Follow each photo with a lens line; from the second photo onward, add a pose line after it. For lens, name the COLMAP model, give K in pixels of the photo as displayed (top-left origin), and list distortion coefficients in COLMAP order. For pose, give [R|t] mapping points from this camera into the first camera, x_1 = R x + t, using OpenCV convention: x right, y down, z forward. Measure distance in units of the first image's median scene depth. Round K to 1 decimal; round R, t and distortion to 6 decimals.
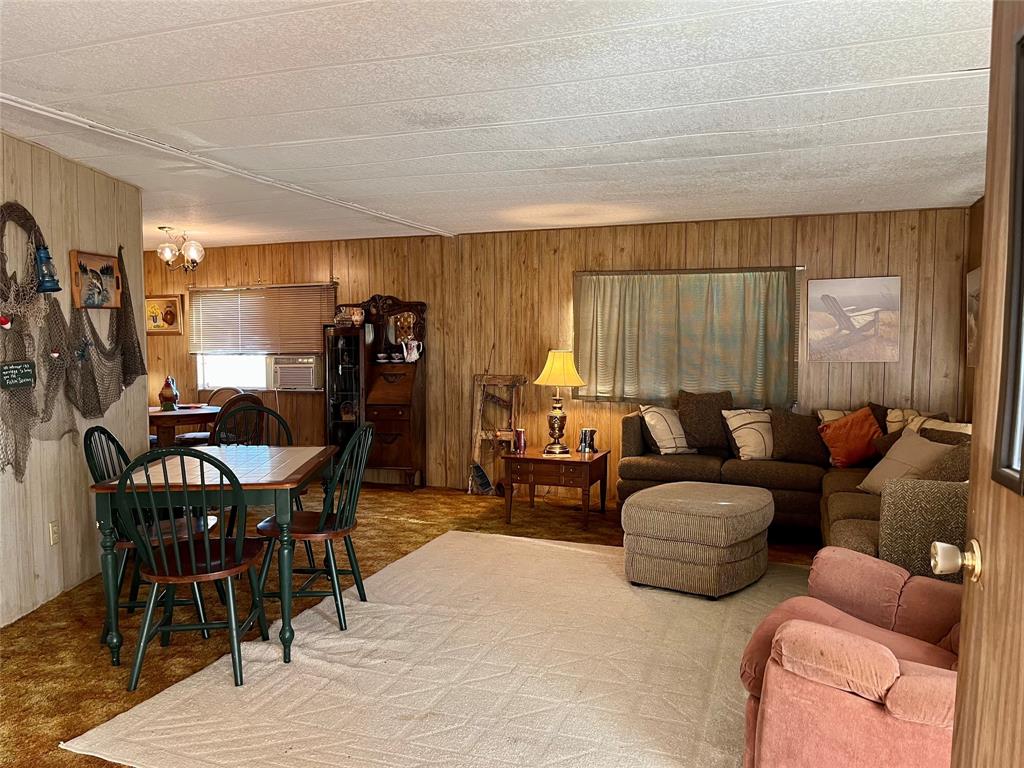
lens RADIAL K [[765.5, 0, 513.5], [0, 765.5, 383.9], [0, 0, 1]] dist [0.054417, -0.075322]
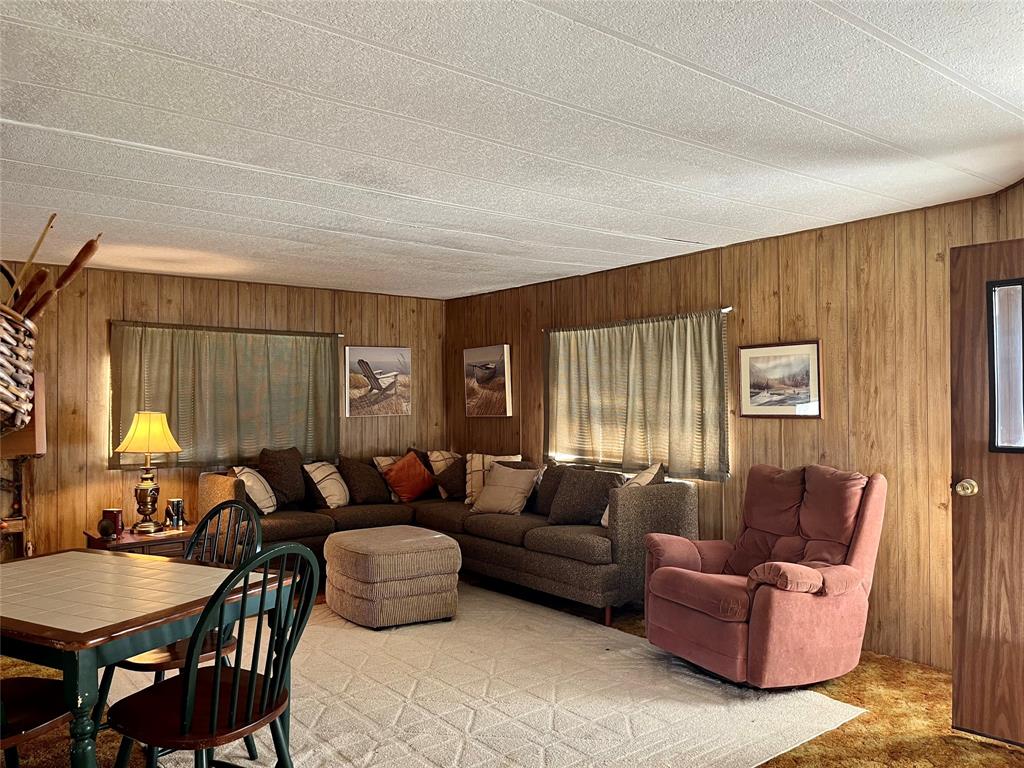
lens RADIAL K [[765.5, 0, 514.4], [0, 765.5, 388.8], [0, 0, 1]] dist [0.054417, -0.075322]
pose [[0.525439, 0.002897, 0.850826, -0.459743], [0.054709, 0.997810, -0.037183, -0.014577], [-0.849070, 0.066085, 0.524130, 0.187347]]
